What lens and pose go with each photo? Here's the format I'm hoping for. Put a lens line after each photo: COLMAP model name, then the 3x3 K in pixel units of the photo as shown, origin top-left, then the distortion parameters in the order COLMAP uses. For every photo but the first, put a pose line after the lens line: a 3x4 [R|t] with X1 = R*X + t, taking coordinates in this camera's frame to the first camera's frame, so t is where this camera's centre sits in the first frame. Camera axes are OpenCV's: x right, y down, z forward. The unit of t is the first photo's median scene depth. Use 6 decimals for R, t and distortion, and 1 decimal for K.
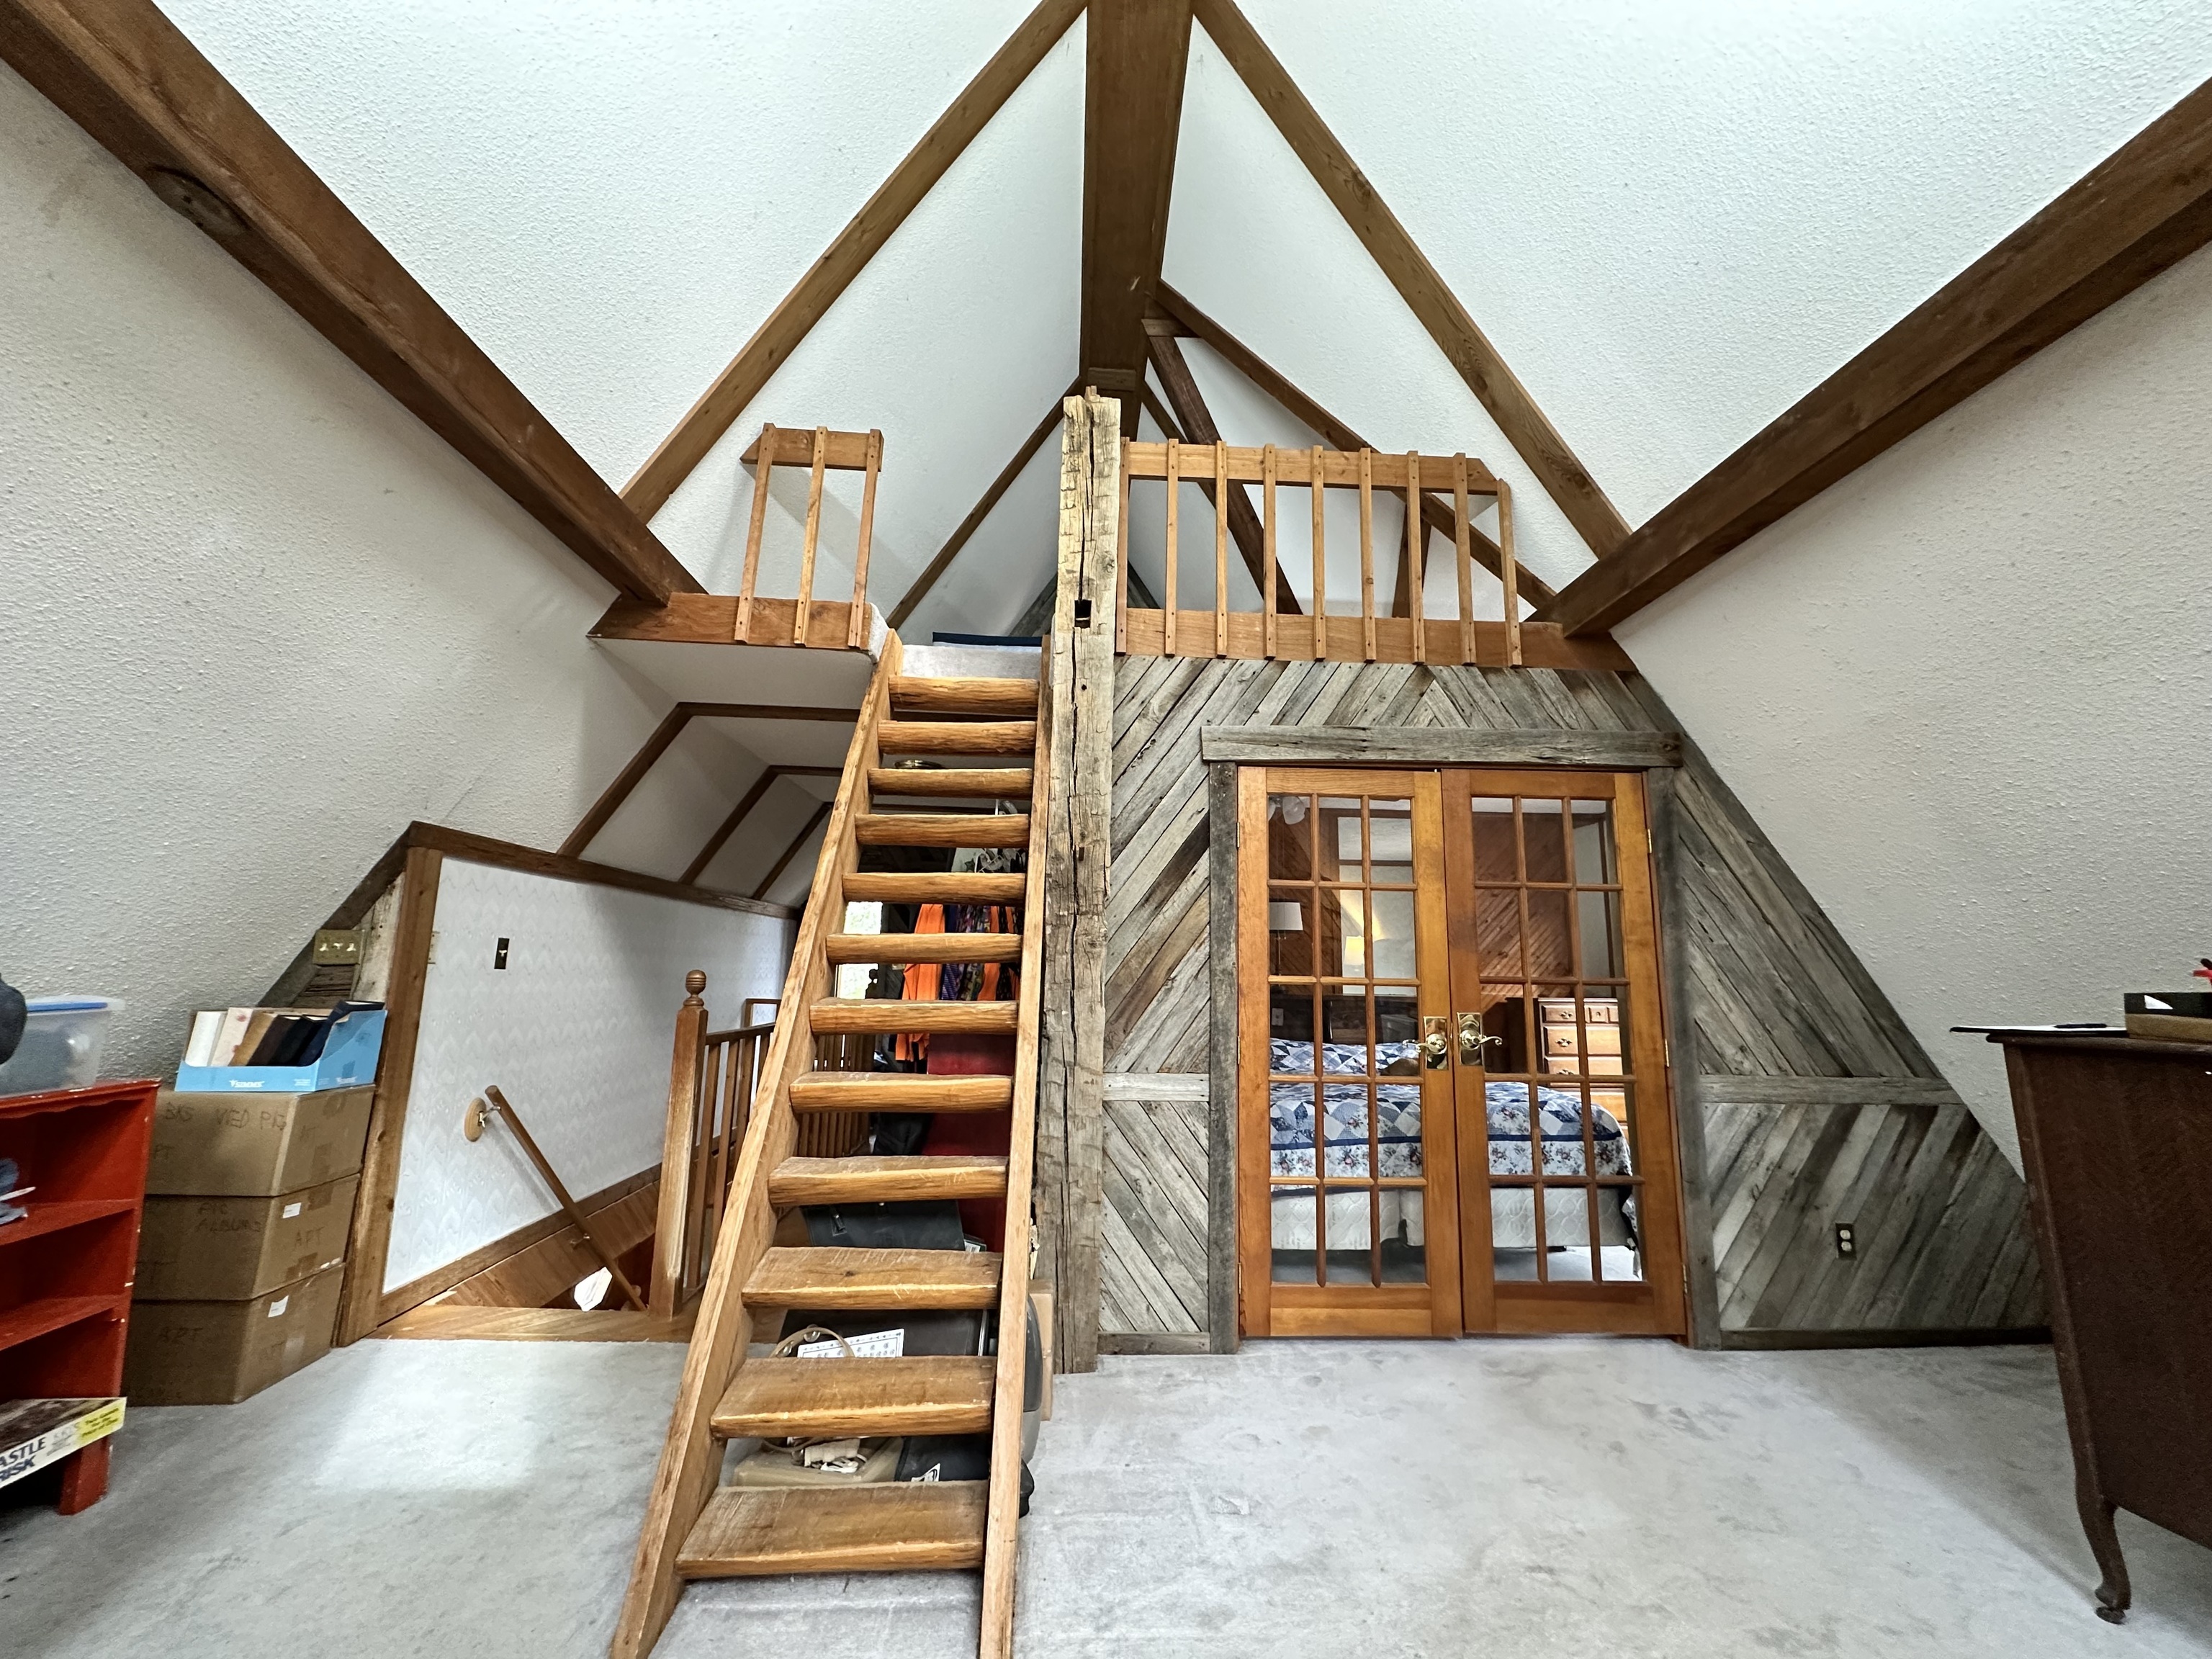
lens RADIAL K [[879.0, 0, 1106.1], [0, 879.0, 826.1], [0, 0, 1]] dist [-0.002054, 0.000245]
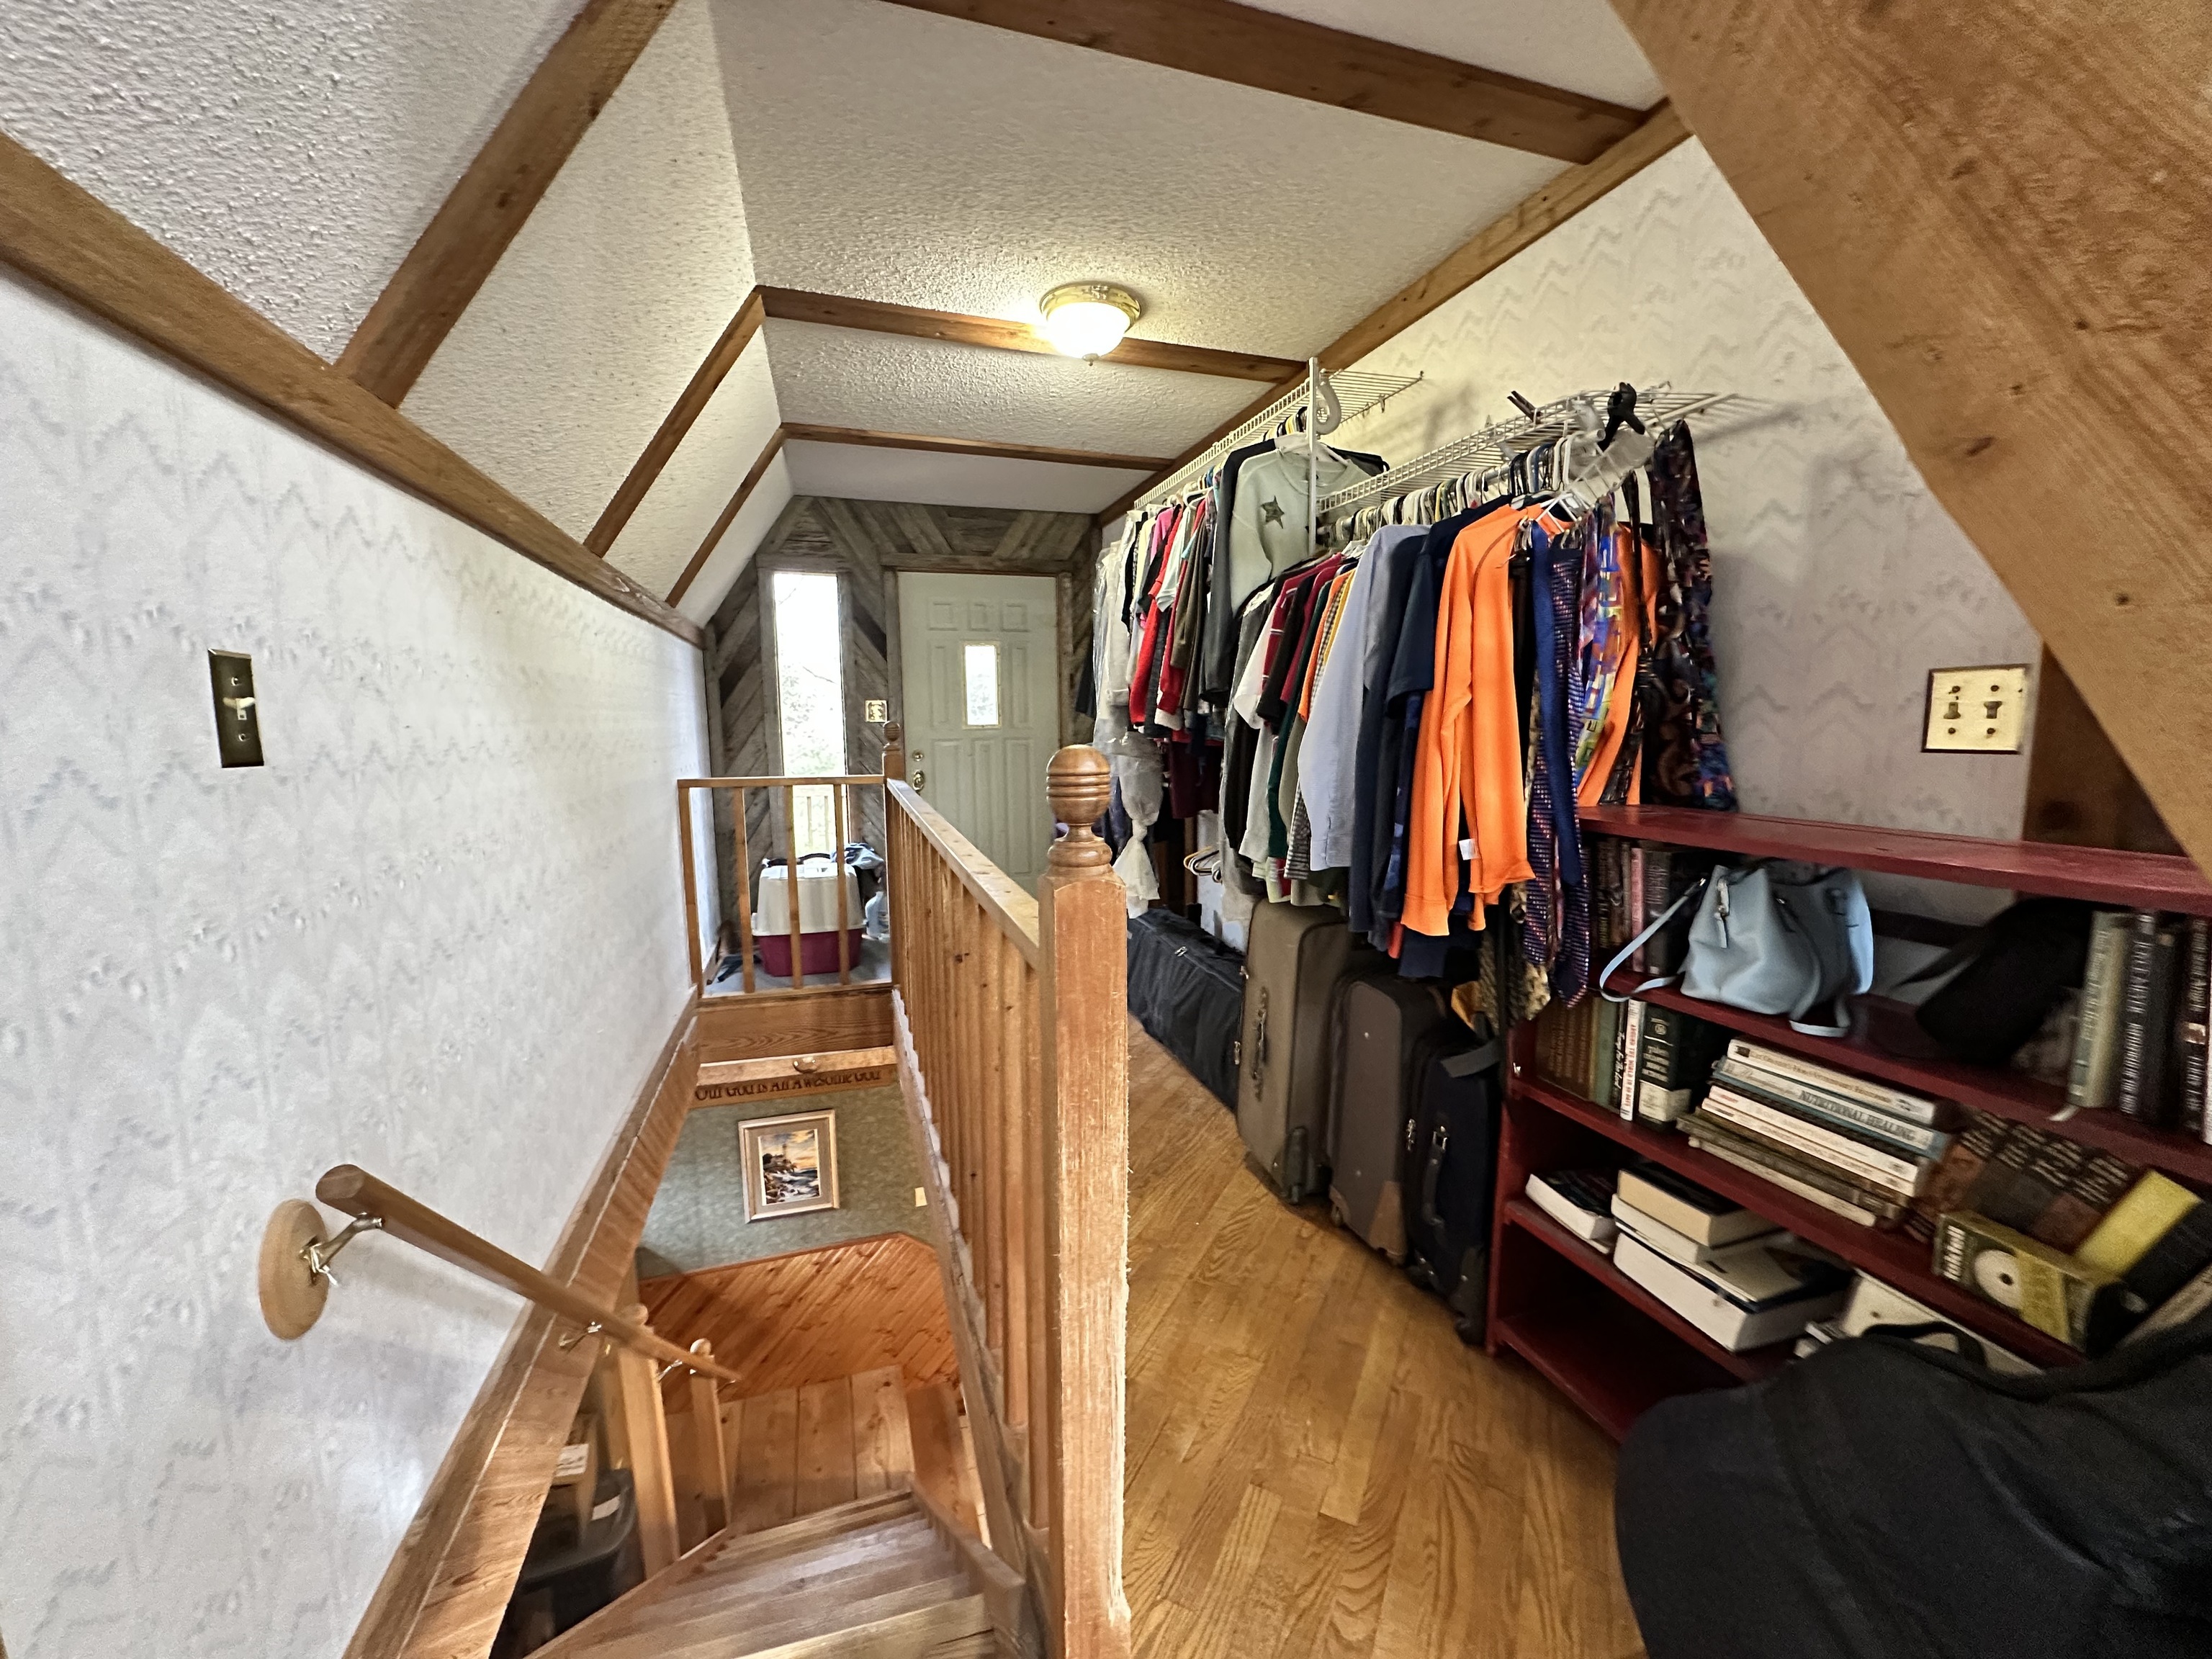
lens RADIAL K [[879.0, 0, 1106.1], [0, 879.0, 826.1], [0, 0, 1]] dist [-0.002054, 0.000245]
pose [[0.965366, -0.061797, 0.253476, -0.502142], [-0.015921, 0.955780, 0.293651, 0.095828], [-0.260415, -0.287516, 0.921693, 0.673636]]
